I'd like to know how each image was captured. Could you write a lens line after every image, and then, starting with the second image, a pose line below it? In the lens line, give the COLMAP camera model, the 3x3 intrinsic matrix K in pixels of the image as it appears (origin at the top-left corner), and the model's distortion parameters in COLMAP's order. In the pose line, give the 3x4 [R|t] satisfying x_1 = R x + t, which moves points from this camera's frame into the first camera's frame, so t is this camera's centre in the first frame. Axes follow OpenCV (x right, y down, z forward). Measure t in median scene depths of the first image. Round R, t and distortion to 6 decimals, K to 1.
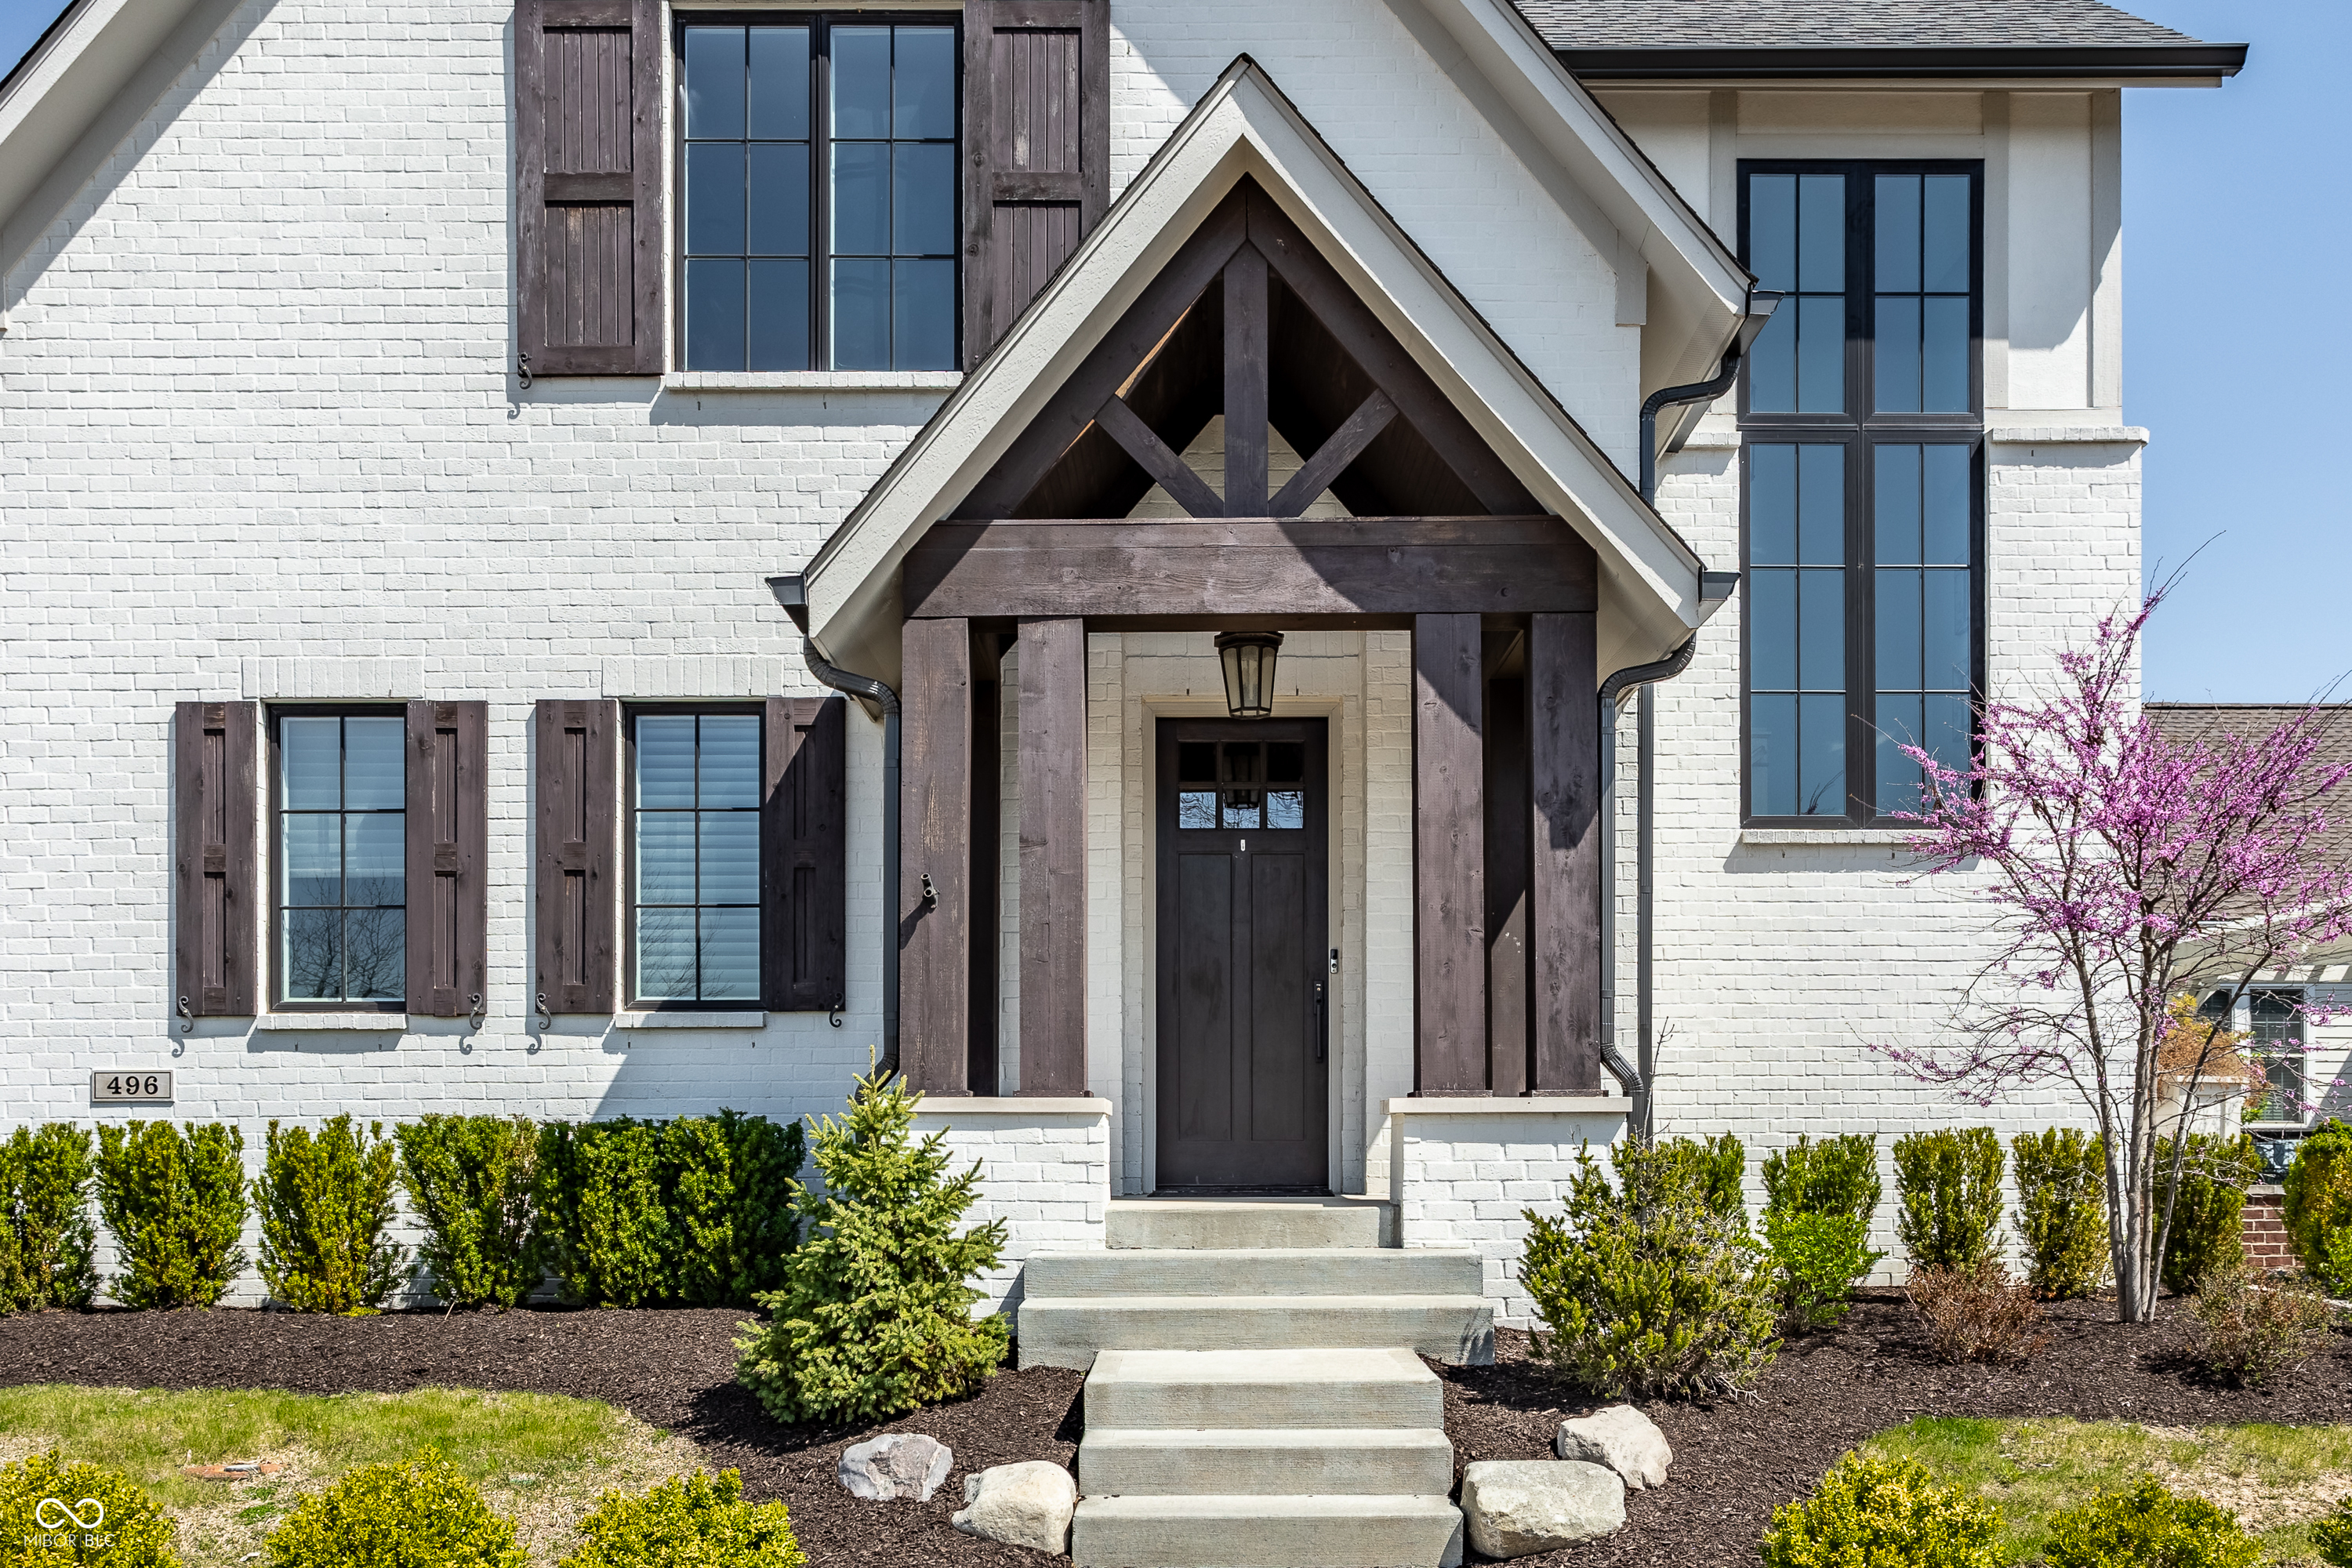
lens RADIAL K [[1849.1, 0, 1208.8], [0, 1849.1, 1066.6], [0, 0, 1]] dist [-0.002416, 0.012872]
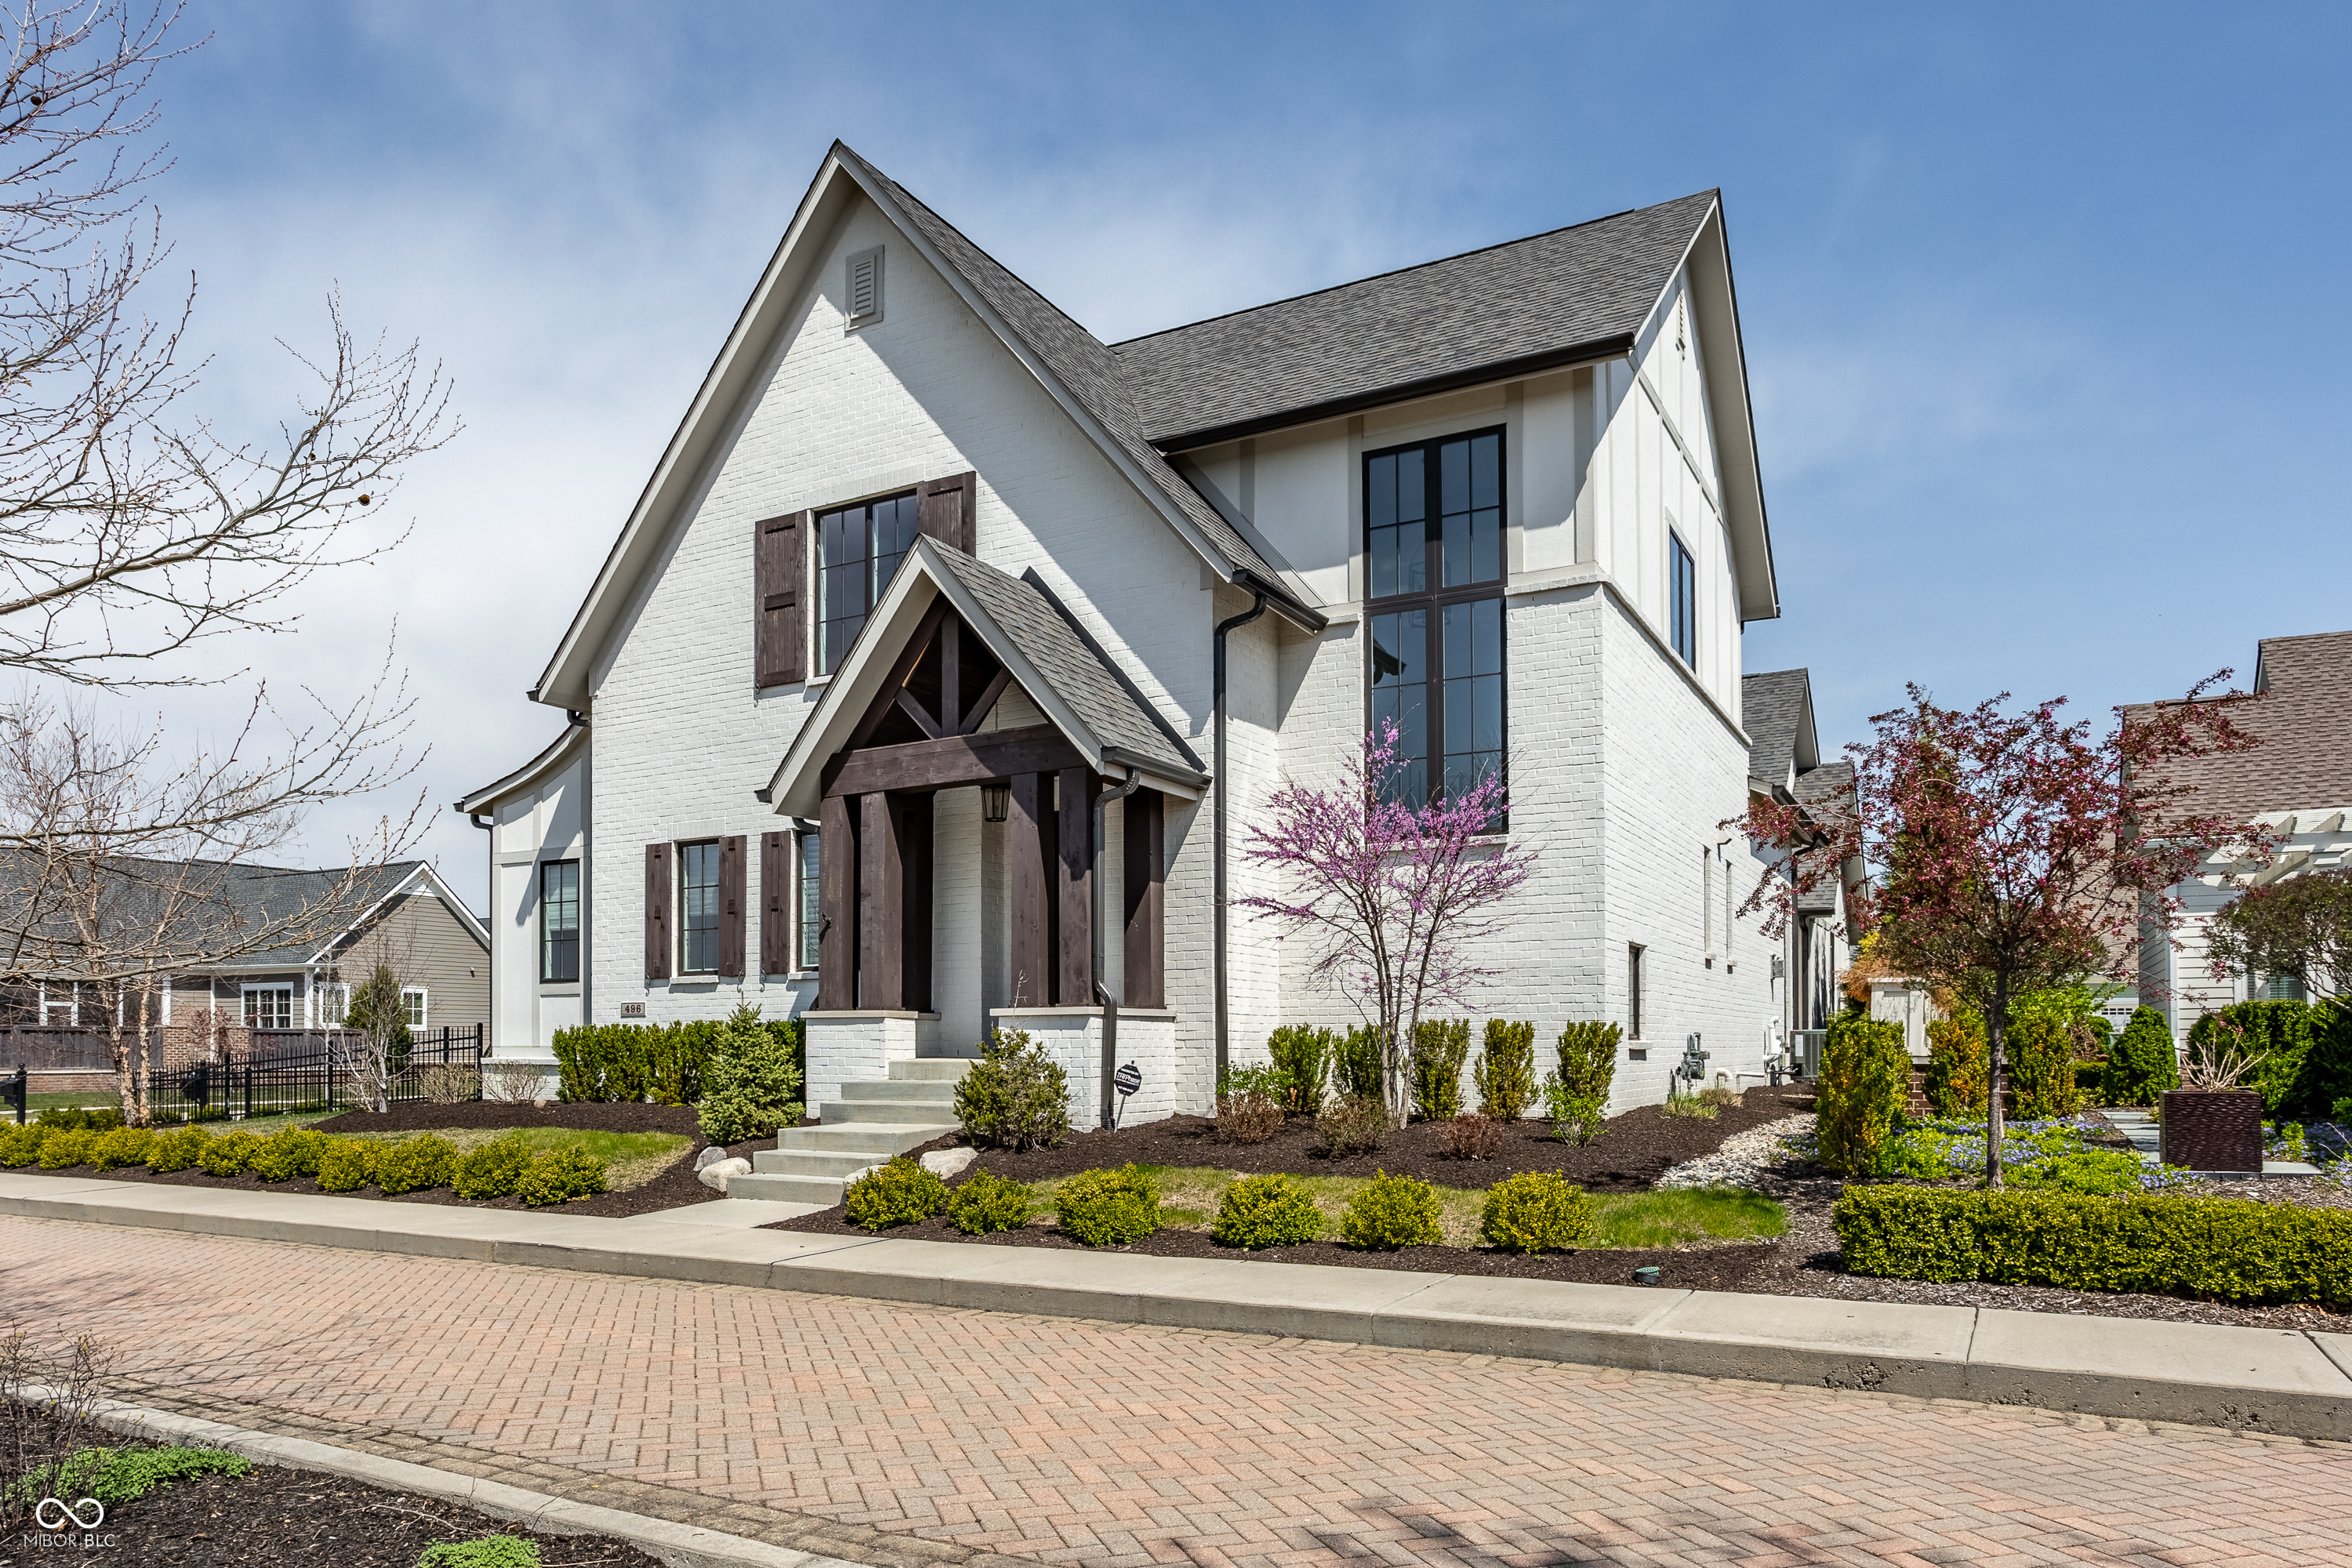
lens RADIAL K [[1431.1, 0, 1175.9], [0, 1431.1, 931.7], [0, 0, 1]] dist [-0.000313, 0.000018]
pose [[0.881243, -0.038296, -0.471110, 0.879388], [0.021323, 0.998919, -0.041315, 0.001733], [0.472183, 0.026363, 0.881106, -0.275115]]
